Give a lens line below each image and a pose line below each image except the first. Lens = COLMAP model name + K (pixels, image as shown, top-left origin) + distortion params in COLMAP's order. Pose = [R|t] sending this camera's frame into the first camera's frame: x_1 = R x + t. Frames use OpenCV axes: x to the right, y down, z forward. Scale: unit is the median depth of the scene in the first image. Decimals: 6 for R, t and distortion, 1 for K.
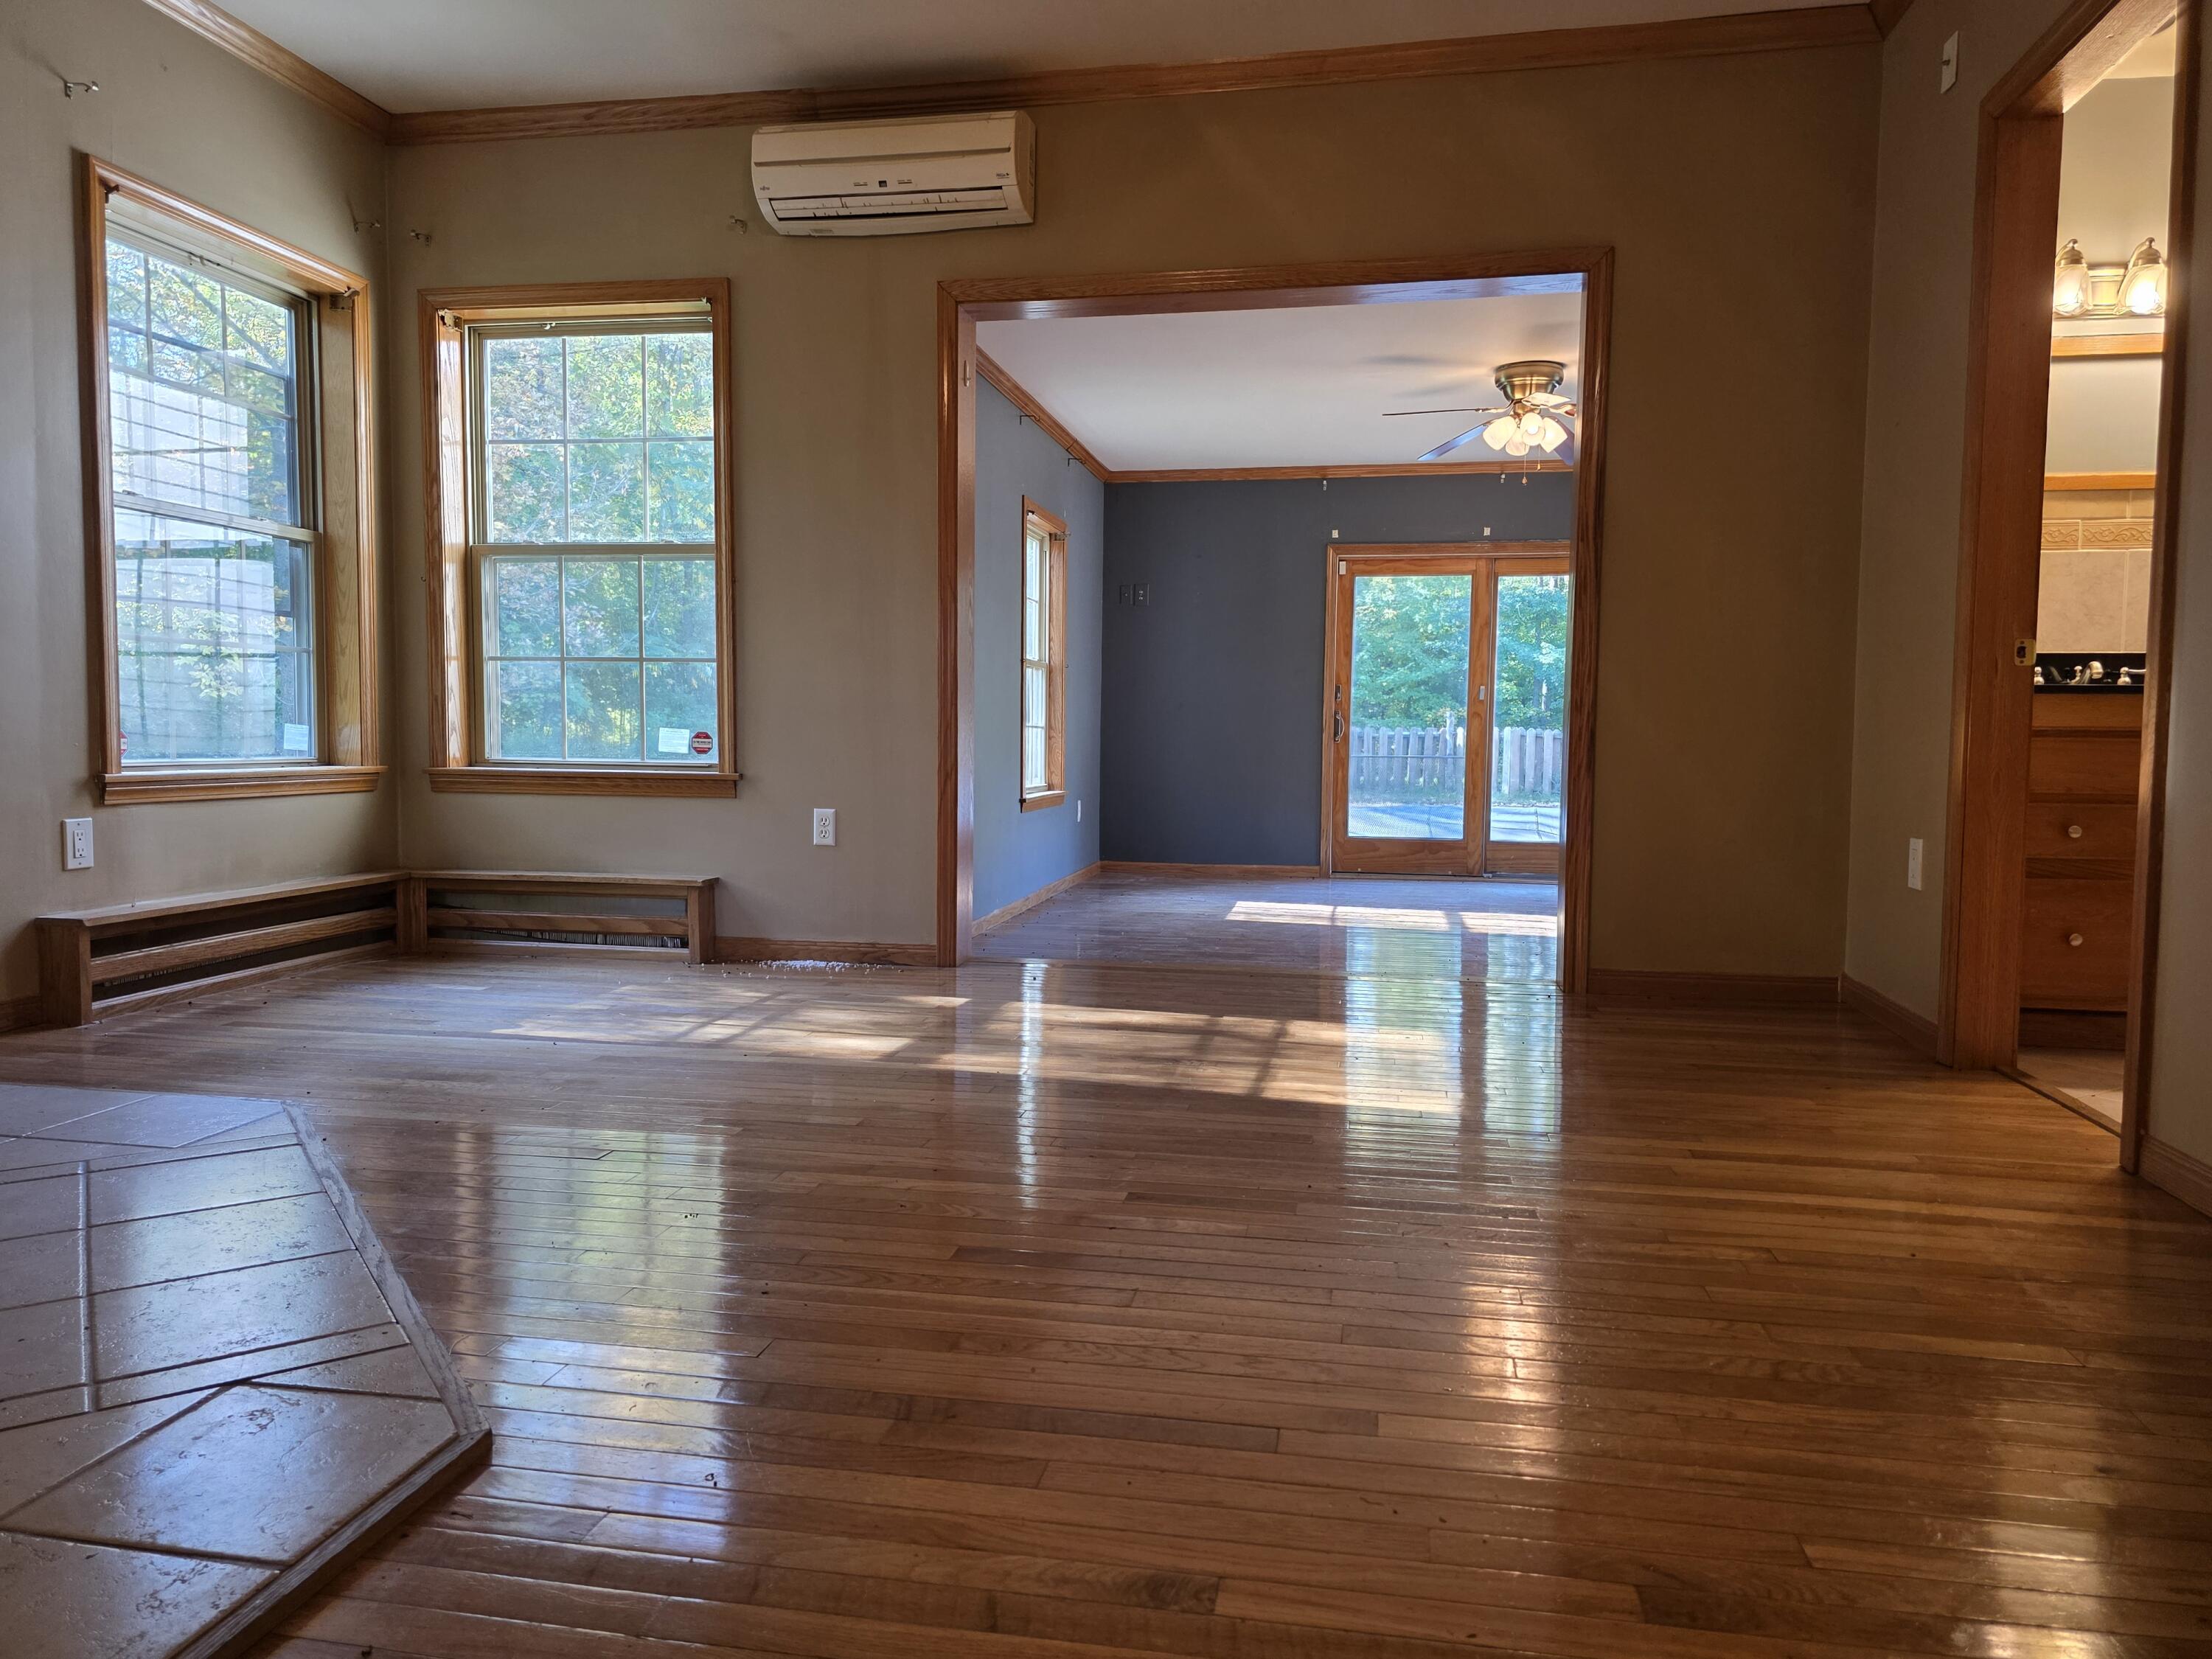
lens RADIAL K [[1499.8, 0, 1106.5], [0, 1499.8, 856.9], [0, 0, 1]] dist [0.079262, -0.060605]
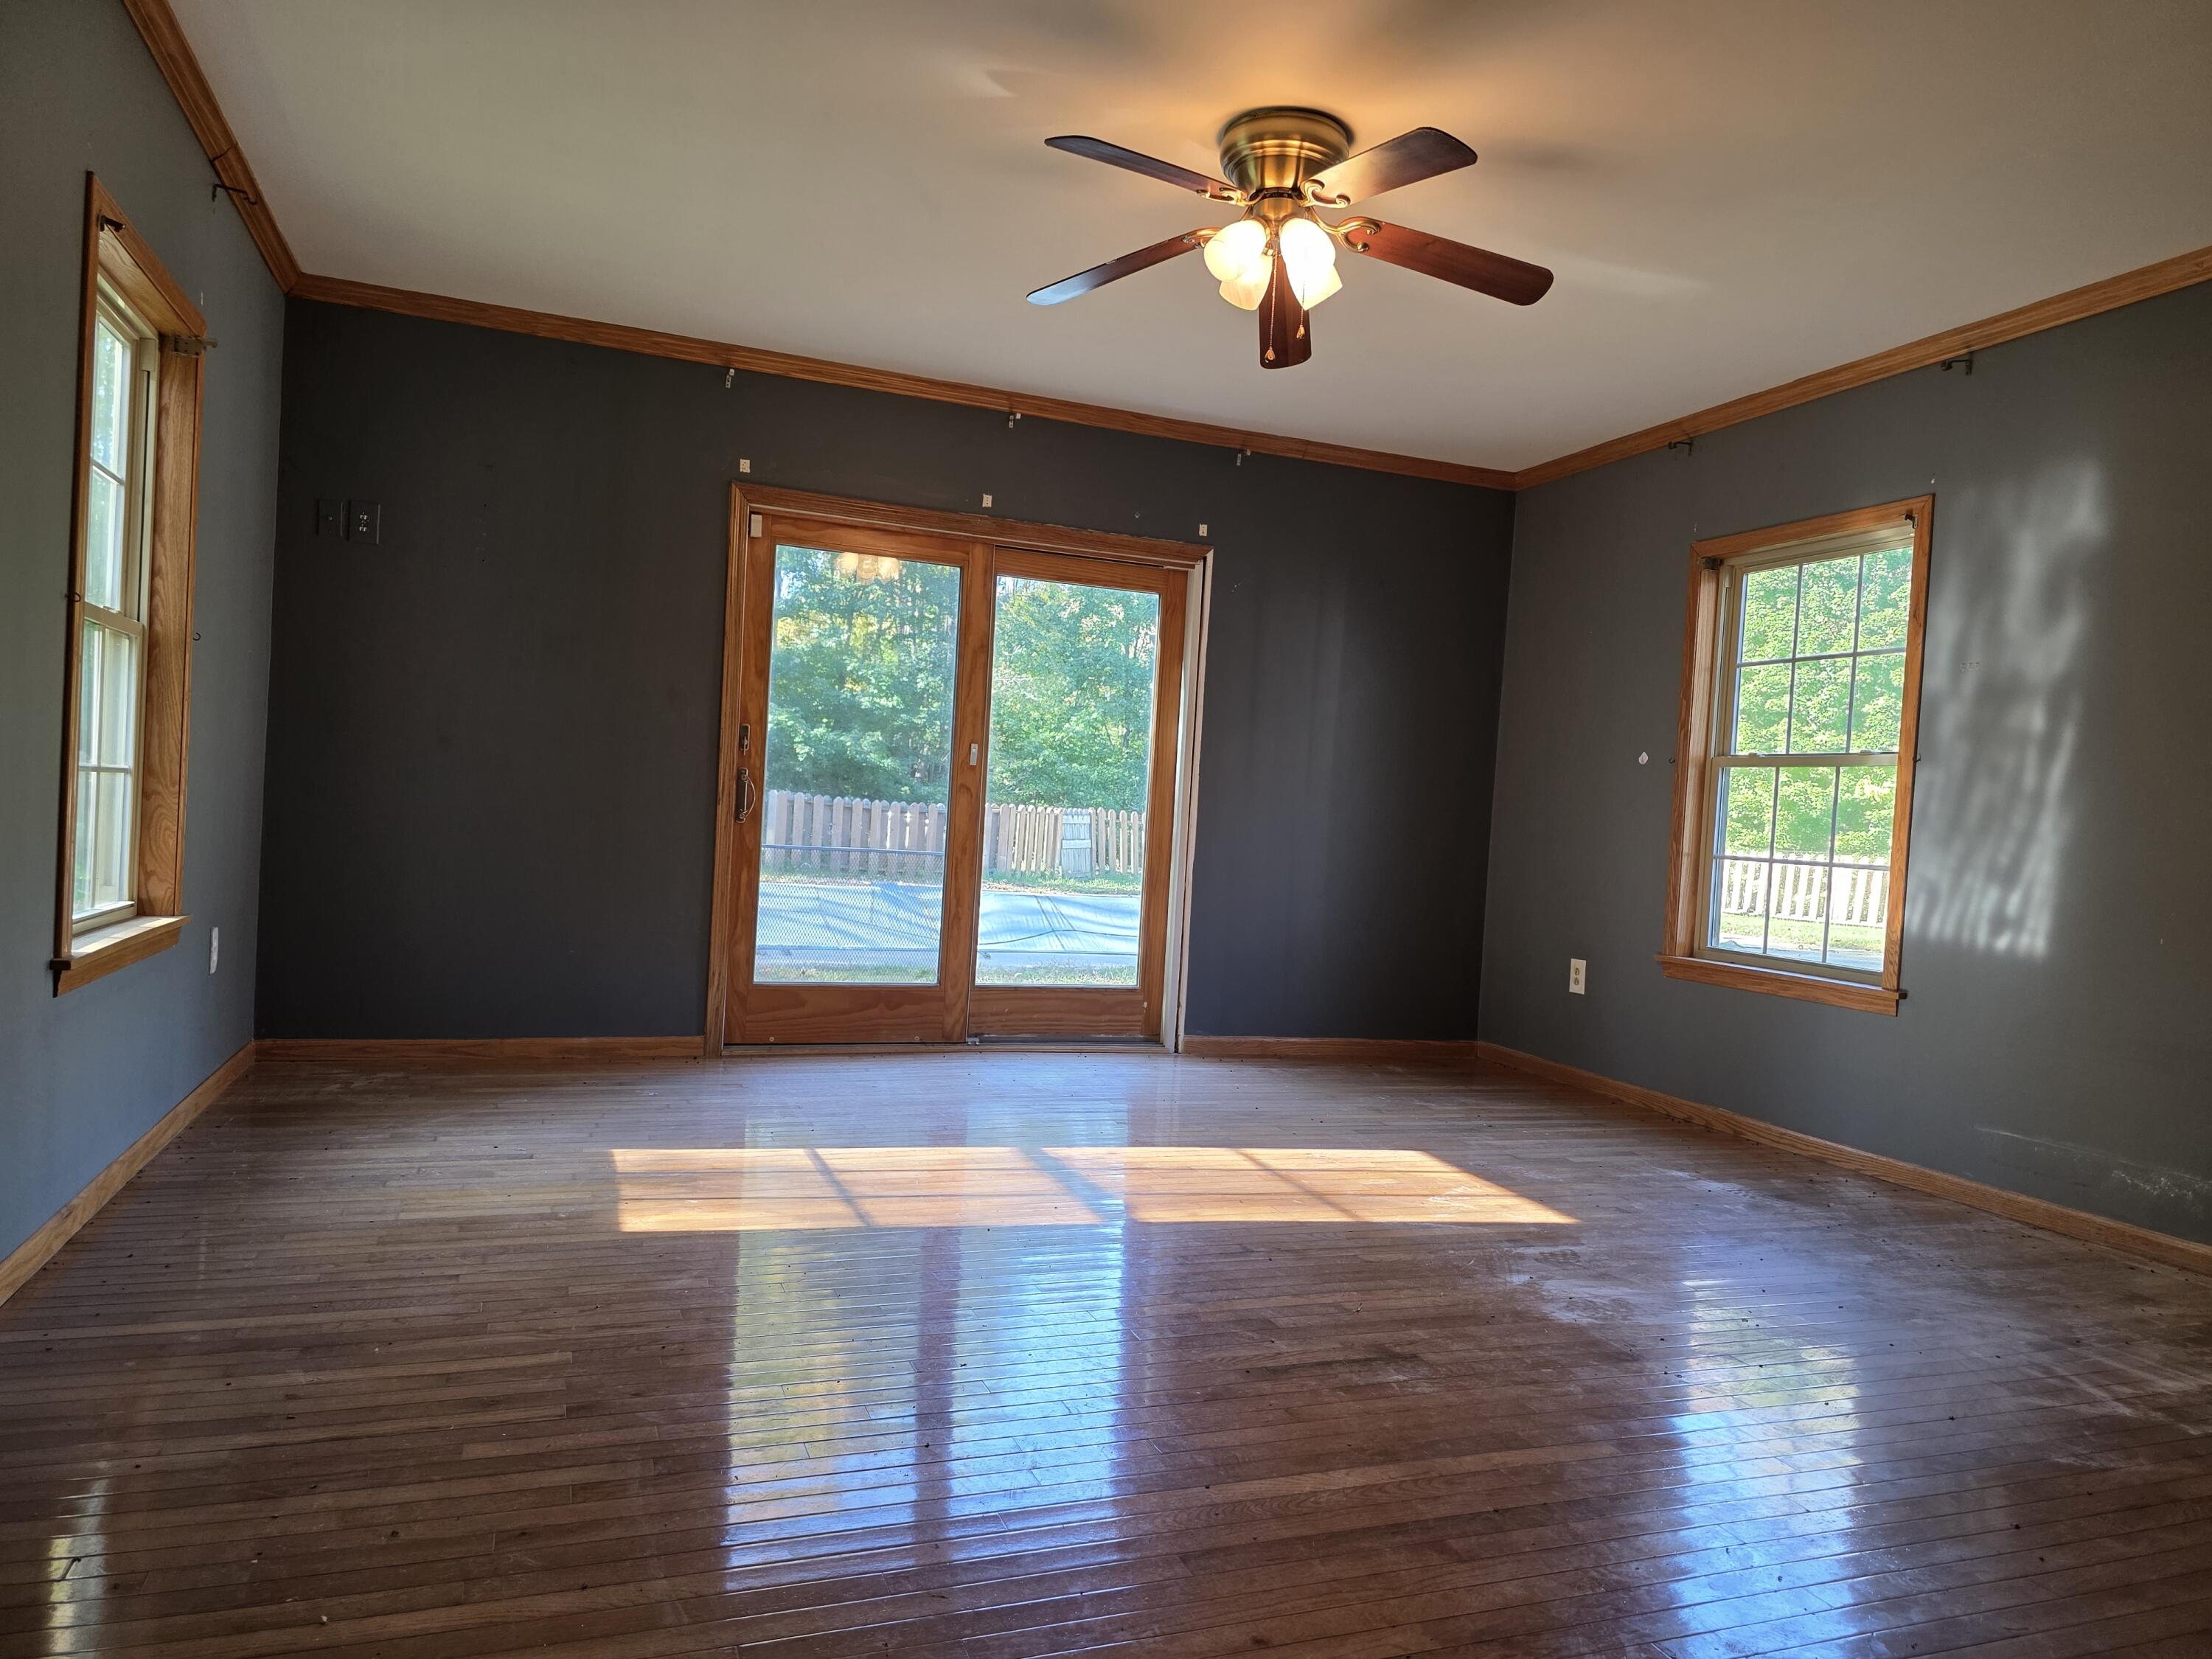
lens RADIAL K [[1499.8, 0, 1106.5], [0, 1499.8, 856.9], [0, 0, 1]] dist [0.079262, -0.060605]
pose [[0.861253, 0.026840, 0.507468, -0.021059], [-0.008128, 0.999204, -0.039055, -0.041887], [-0.508112, 0.029511, 0.860785, 0.434000]]
